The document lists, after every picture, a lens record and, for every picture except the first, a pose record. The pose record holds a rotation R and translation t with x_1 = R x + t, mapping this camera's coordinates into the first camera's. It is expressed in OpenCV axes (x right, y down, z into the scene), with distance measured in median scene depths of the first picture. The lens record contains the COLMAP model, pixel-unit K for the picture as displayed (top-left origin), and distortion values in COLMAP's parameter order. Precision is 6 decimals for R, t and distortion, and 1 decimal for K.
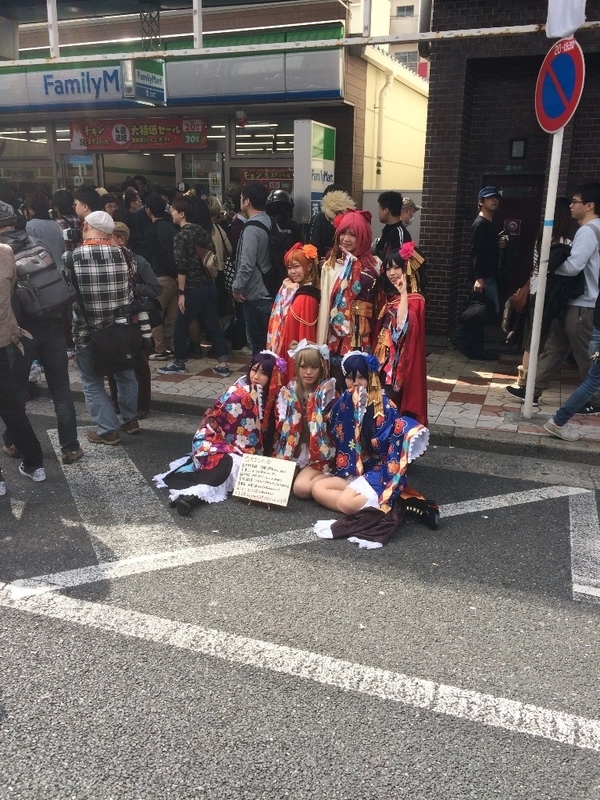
lens RADIAL K [[694.6, 0, 300.0], [0, 694.6, 400.0], [0, 0, 1]] dist [0.113625, -0.203069]
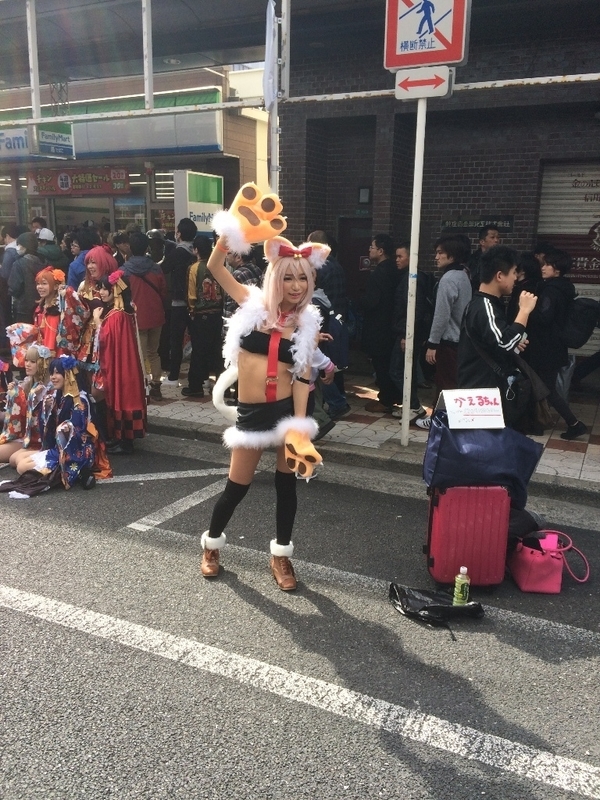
lens RADIAL K [[694.0, 0, 300.0], [0, 694.0, 400.0], [0, 0, 1]] dist [0.007445, -0.063167]
pose [[0.996512, 0.025445, -0.079475, 0.296076], [-0.029411, 0.998358, -0.049148, 0.031607], [0.078094, 0.051314, 0.995625, -0.106620]]
